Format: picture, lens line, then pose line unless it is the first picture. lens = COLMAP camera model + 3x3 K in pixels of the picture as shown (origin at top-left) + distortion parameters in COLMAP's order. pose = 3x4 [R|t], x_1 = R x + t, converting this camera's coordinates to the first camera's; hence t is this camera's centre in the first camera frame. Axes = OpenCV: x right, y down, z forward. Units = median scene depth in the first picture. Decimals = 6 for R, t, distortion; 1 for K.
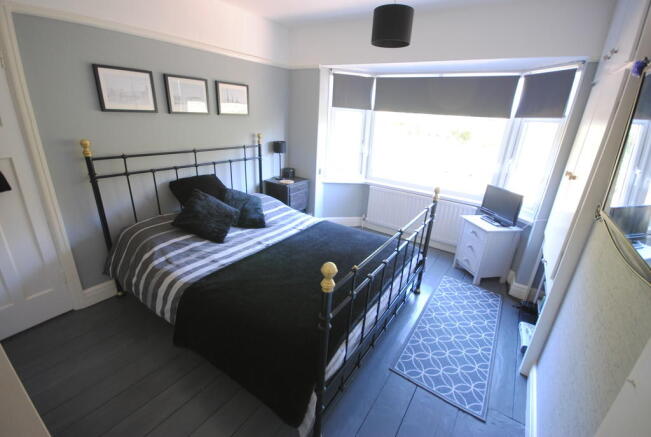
lens RADIAL K [[286.7, 0, 328.8], [0, 286.7, 217.0], [0, 0, 1]] dist [-0.002499, -0.000895]
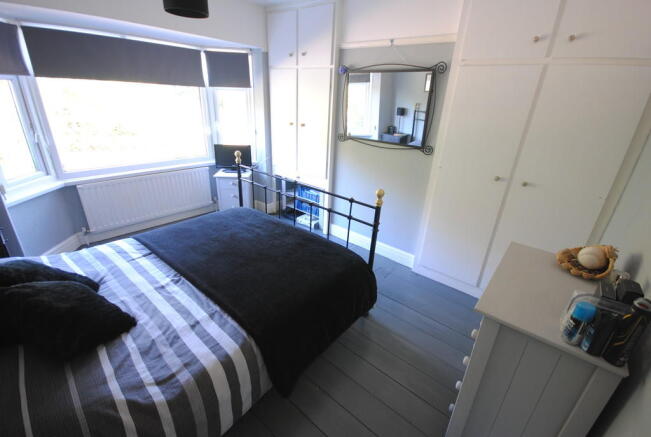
lens RADIAL K [[286.7, 0, 328.6], [0, 286.7, 217.5], [0, 0, 1]] dist [-0.002499, -0.000895]
pose [[0.119823, -0.433198, 0.893298, -0.658295], [0.302751, 0.872867, 0.382680, -0.178900], [-0.945507, 0.224593, 0.235741, 0.366349]]
